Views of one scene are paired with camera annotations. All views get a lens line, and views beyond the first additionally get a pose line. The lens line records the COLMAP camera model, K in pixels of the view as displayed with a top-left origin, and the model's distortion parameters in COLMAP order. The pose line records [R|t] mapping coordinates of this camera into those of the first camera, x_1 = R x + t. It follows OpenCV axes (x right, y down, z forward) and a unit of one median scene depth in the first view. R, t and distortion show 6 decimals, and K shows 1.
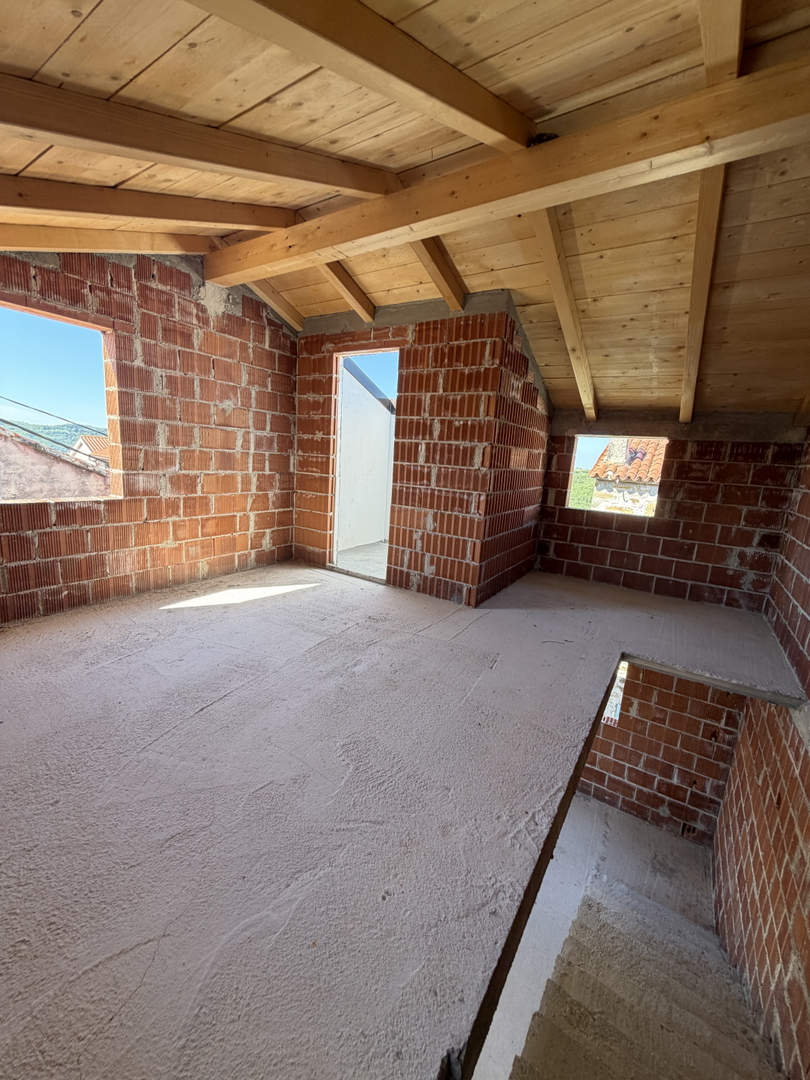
lens RADIAL K [[429.5, 0, 404.7], [0, 429.5, 539.7], [0, 0, 1]] dist [-0.000636, -0.000534]
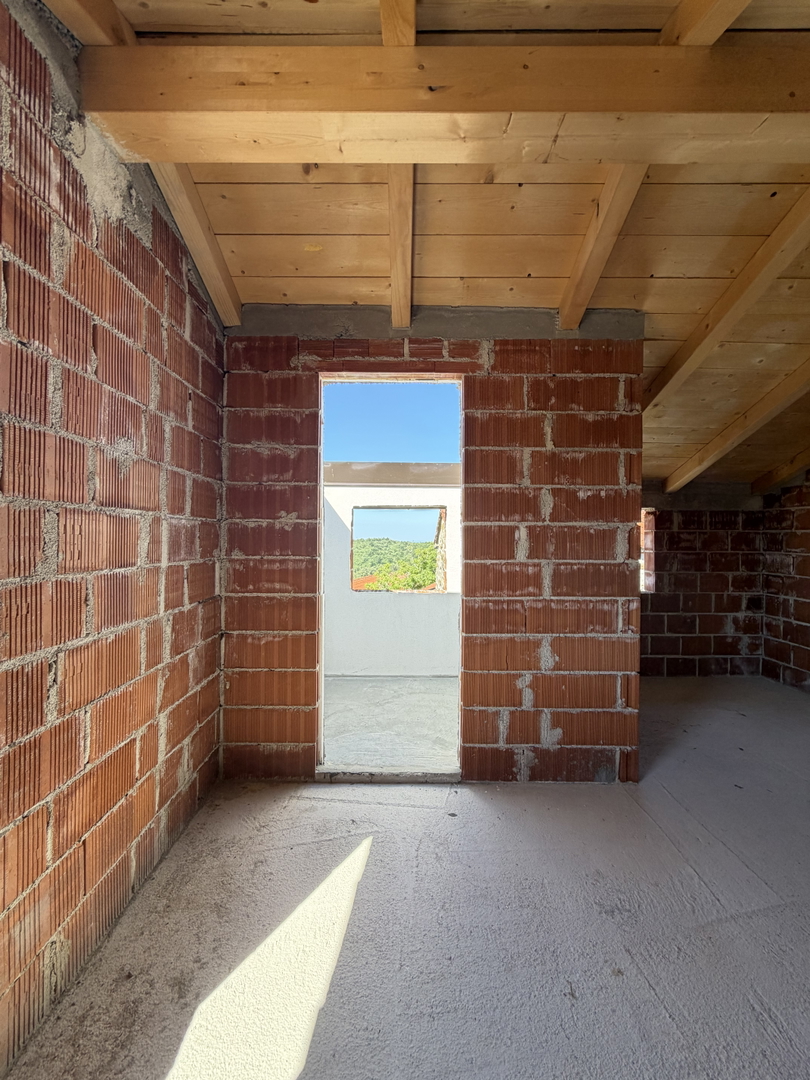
lens RADIAL K [[429.5, 0, 404.2], [0, 429.5, 537.6], [0, 0, 1]] dist [-0.000636, -0.000534]
pose [[0.835003, -0.060410, 0.546919, -0.404262], [0.152636, 0.980377, -0.124748, -0.150433], [-0.528651, 0.187645, 0.827839, 0.554901]]
